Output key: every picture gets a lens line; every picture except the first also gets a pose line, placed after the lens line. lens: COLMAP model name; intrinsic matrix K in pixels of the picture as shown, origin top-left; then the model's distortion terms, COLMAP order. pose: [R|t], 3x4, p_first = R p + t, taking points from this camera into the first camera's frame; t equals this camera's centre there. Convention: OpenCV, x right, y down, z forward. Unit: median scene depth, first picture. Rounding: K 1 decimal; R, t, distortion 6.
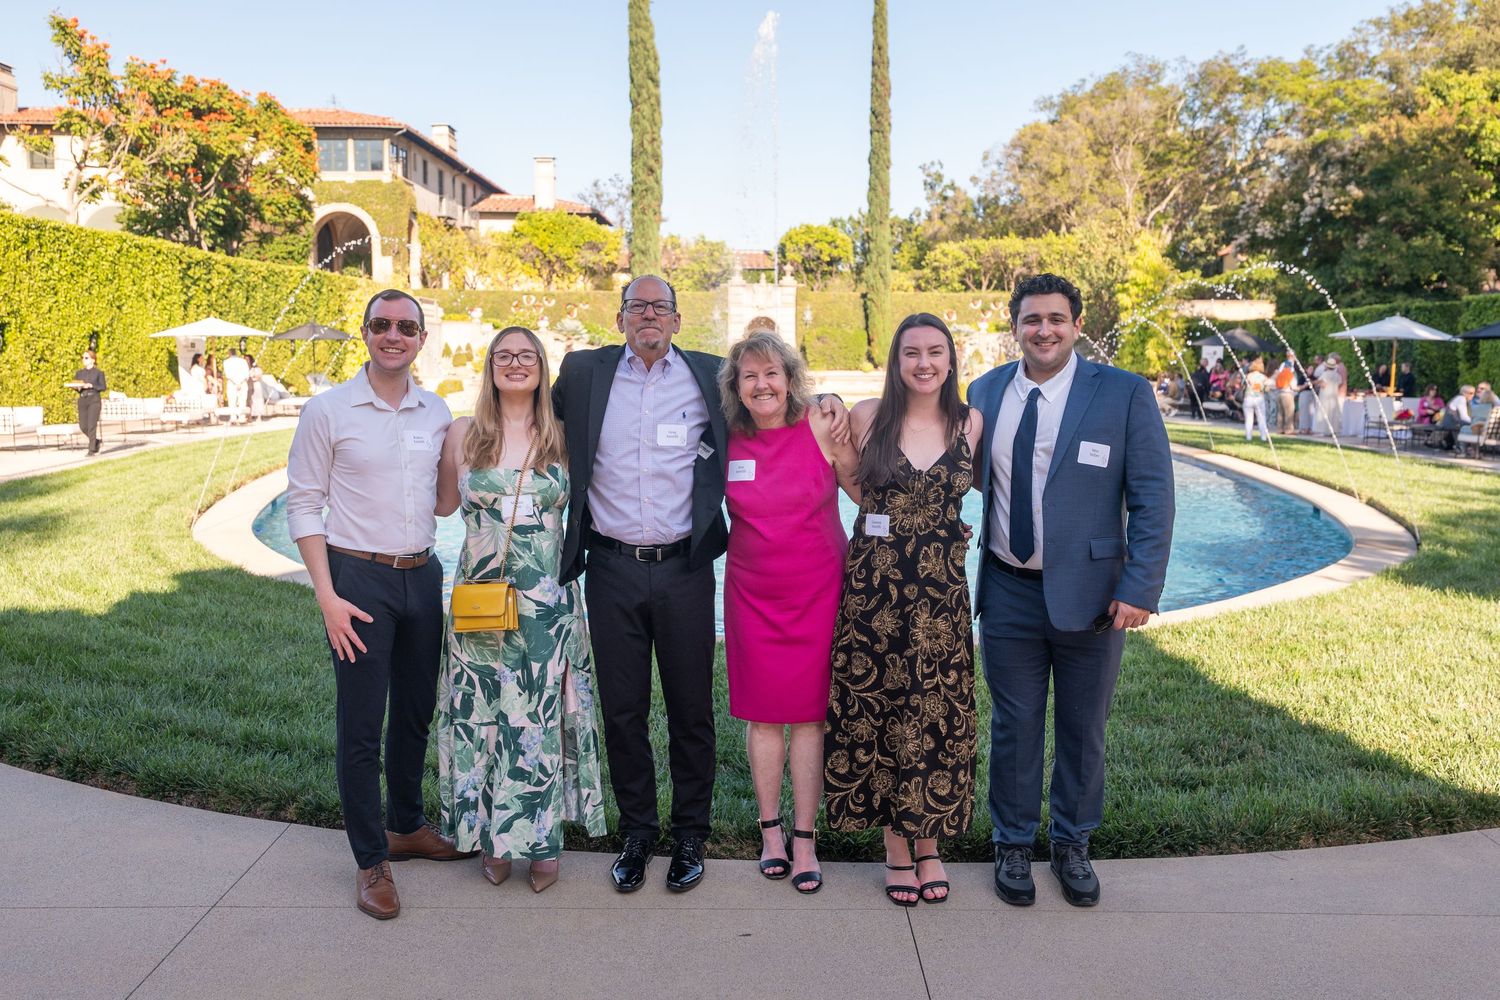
lens RADIAL K [[1294.4, 0, 748.6], [0, 1294.4, 501.1], [0, 0, 1]] dist [-0.006267, -0.000953]
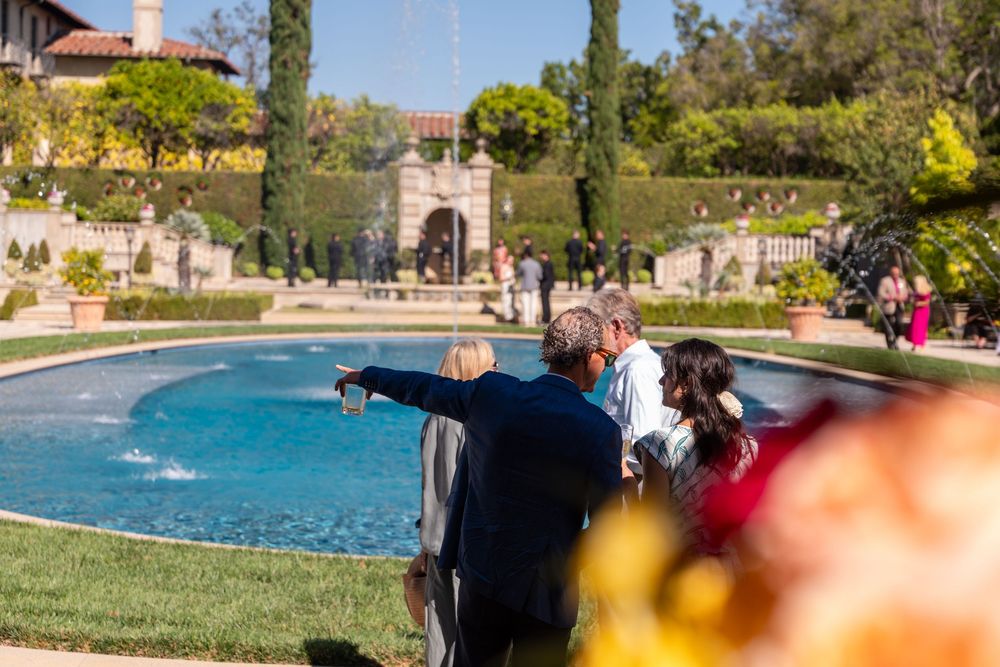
lens RADIAL K [[2022.9, 0, 500.3], [0, 2022.9, 335.2], [0, 0, 1]] dist [0.113494, 0.000000]
pose [[0.999336, 0.011072, 0.034719, 0.002800], [-0.008832, 0.997908, -0.064037, 0.003420], [-0.035355, 0.063688, 0.997343, -0.147362]]
